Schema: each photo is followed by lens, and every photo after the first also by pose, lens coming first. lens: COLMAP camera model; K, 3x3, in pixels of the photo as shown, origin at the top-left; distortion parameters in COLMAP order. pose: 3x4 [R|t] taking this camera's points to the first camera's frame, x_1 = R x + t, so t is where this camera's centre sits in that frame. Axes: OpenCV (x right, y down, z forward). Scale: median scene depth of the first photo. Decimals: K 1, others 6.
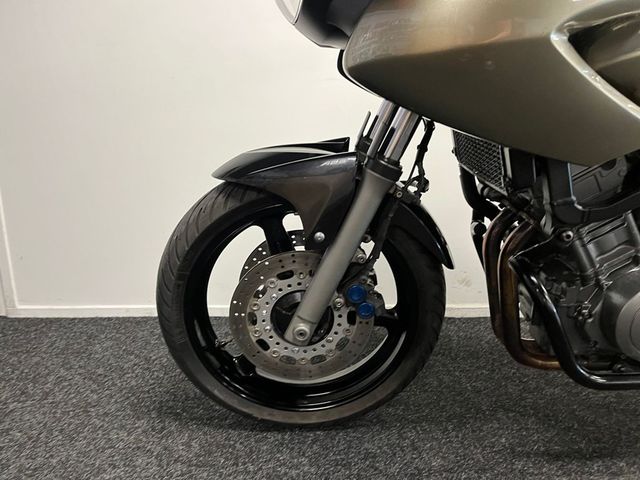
lens RADIAL K [[492.6, 0, 321.9], [0, 492.6, 240.9], [0, 0, 1]] dist [0.075460, -0.088782]
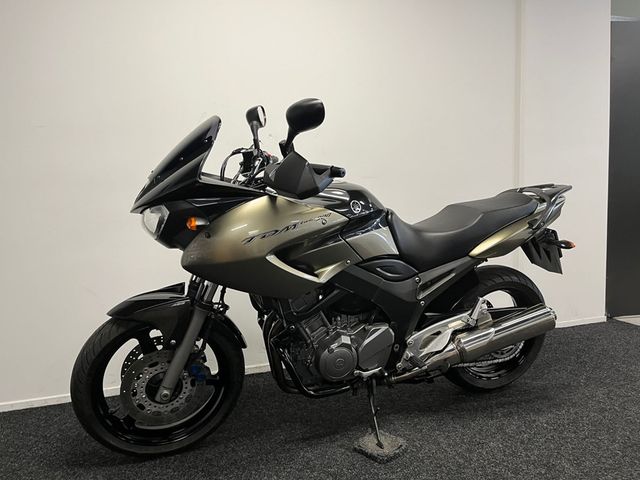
lens RADIAL K [[492.6, 0, 321.9], [0, 492.6, 240.9], [0, 0, 1]] dist [0.075460, -0.088782]
pose [[0.943659, -0.062025, 0.325056, -0.054610], [0.099754, 0.989903, -0.100707, -0.130177], [-0.315527, 0.127459, 0.940317, -0.940883]]
